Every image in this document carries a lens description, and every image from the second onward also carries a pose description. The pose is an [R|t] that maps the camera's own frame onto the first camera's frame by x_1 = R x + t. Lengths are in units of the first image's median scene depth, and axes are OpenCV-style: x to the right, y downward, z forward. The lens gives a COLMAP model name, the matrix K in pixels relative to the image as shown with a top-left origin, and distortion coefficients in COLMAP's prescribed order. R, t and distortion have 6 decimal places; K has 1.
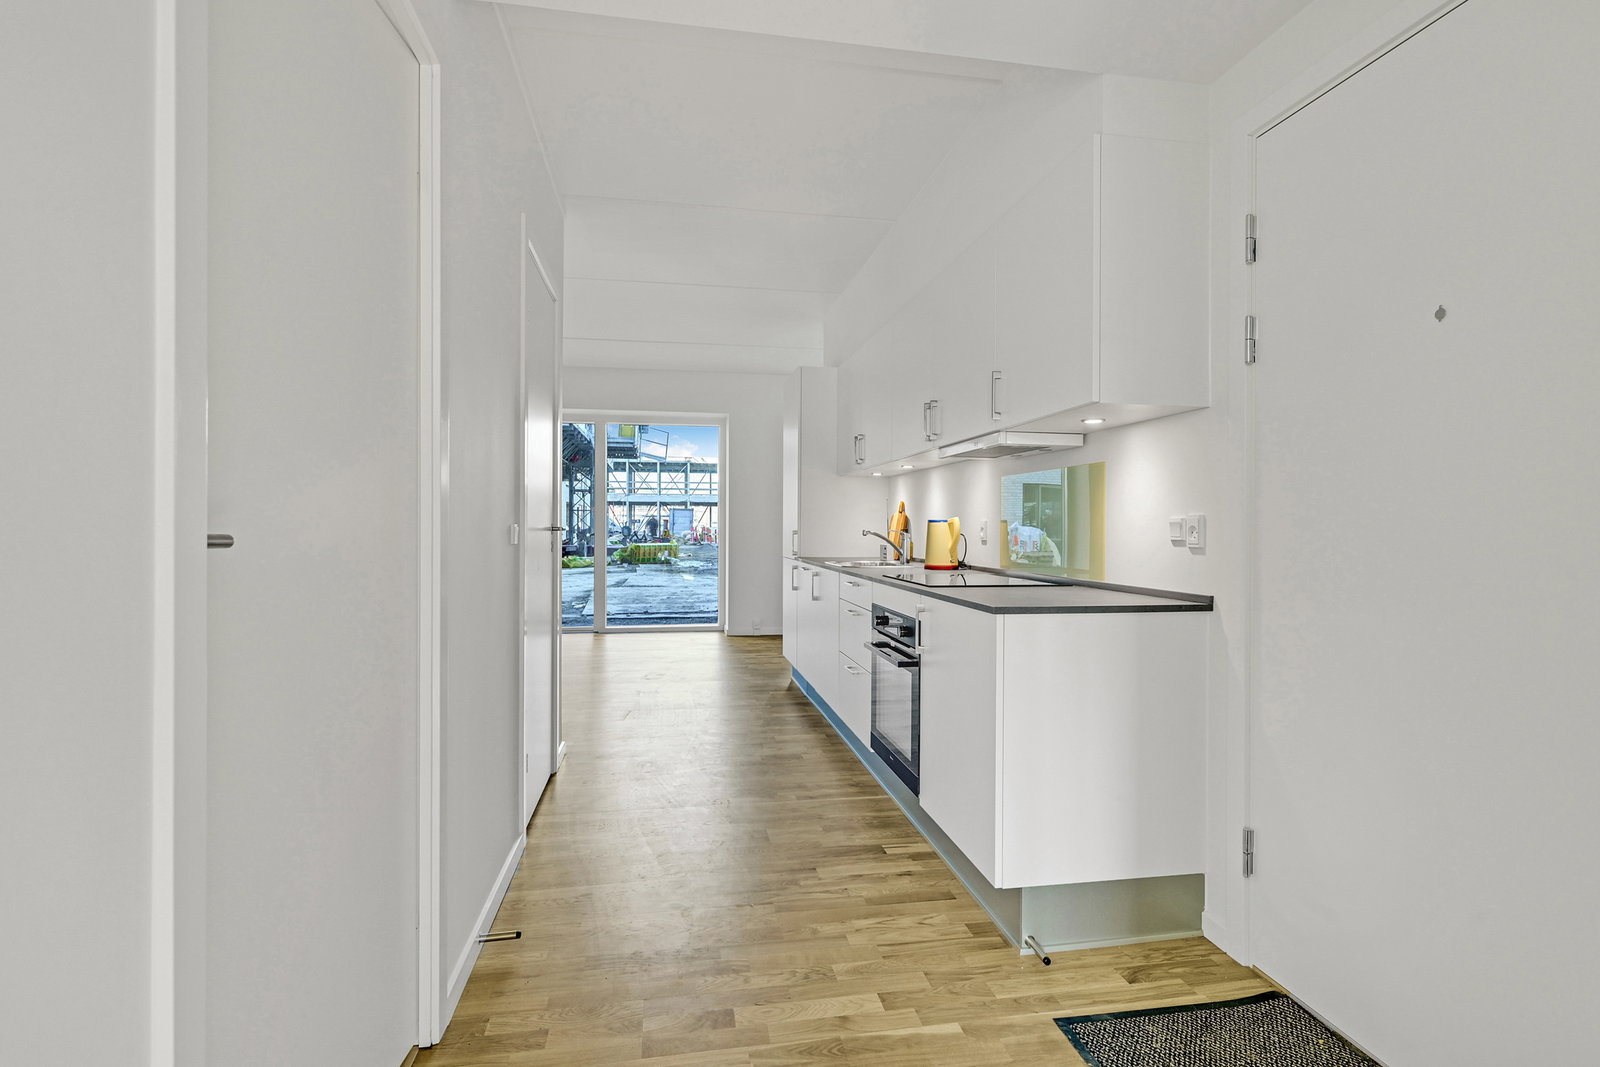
lens RADIAL K [[777.7, 0, 809.3], [0, 777.7, 523.8], [0, 0, 1]] dist [0.000651, 0.000006]
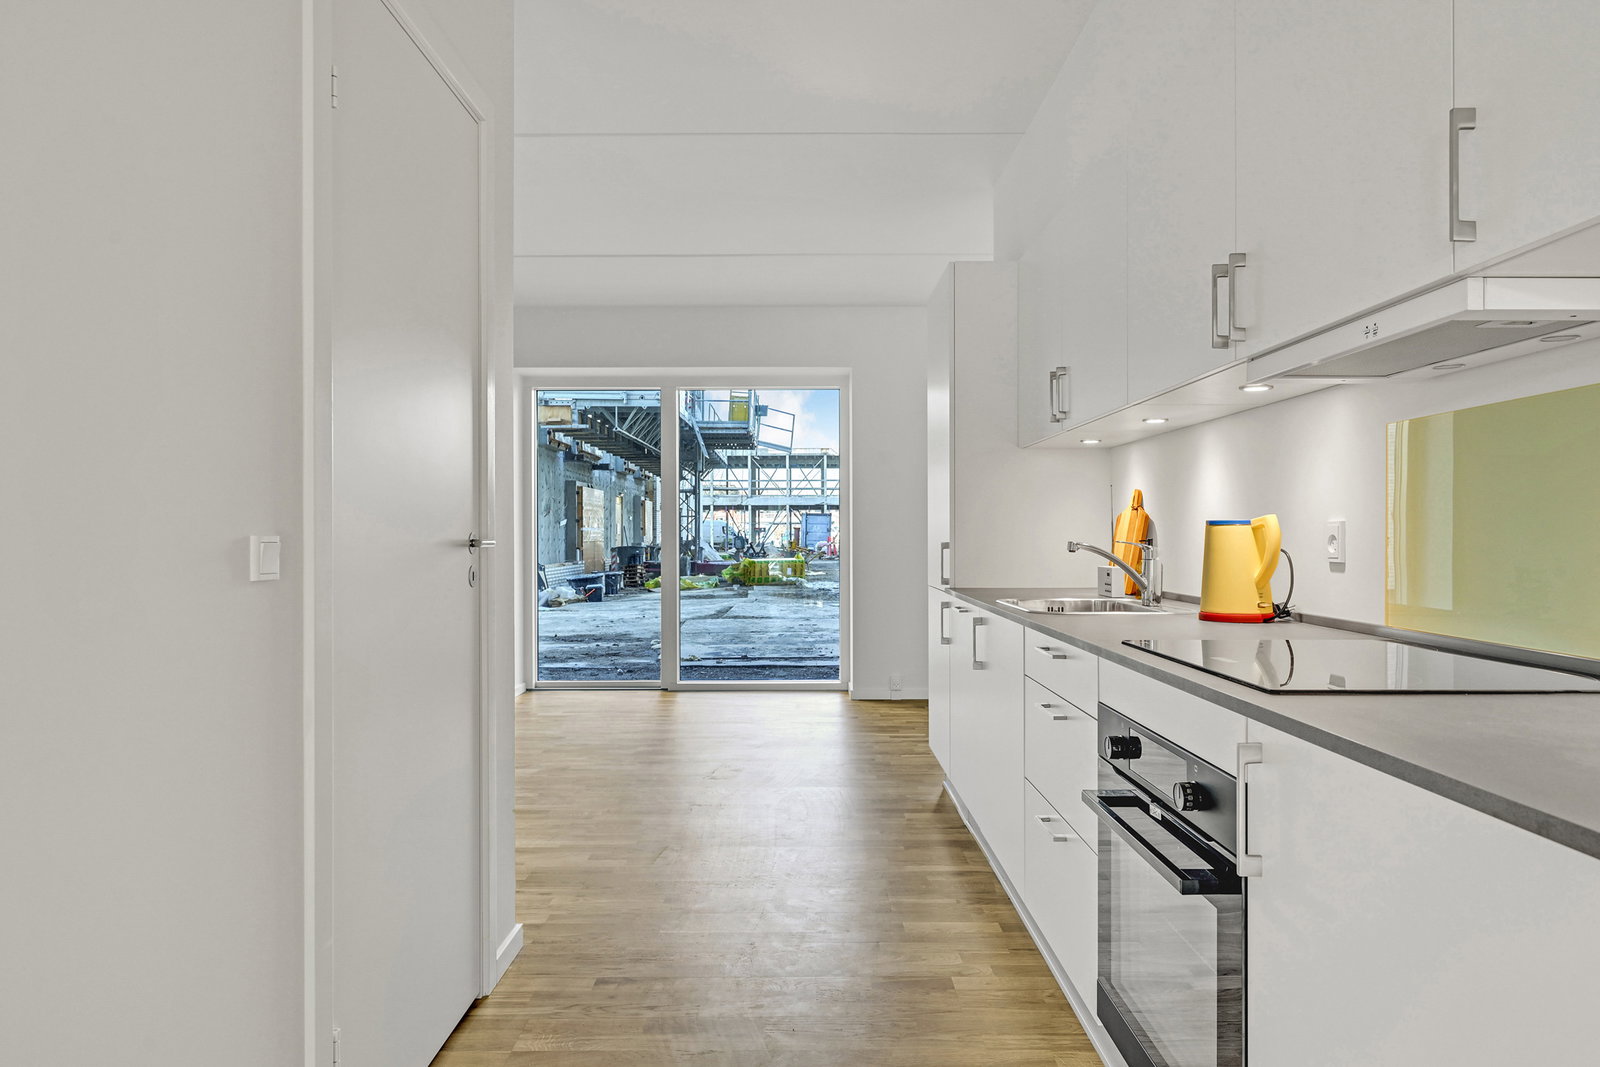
lens RADIAL K [[975.2, 0, 795.6], [0, 975.2, 525.7], [0, 0, 1]] dist [0.015465, -0.000513]
pose [[0.982057, -0.007535, -0.188435, 0.006255], [0.006245, 0.999953, -0.007438, 0.000558], [0.188482, 0.006127, 0.982058, 0.166180]]
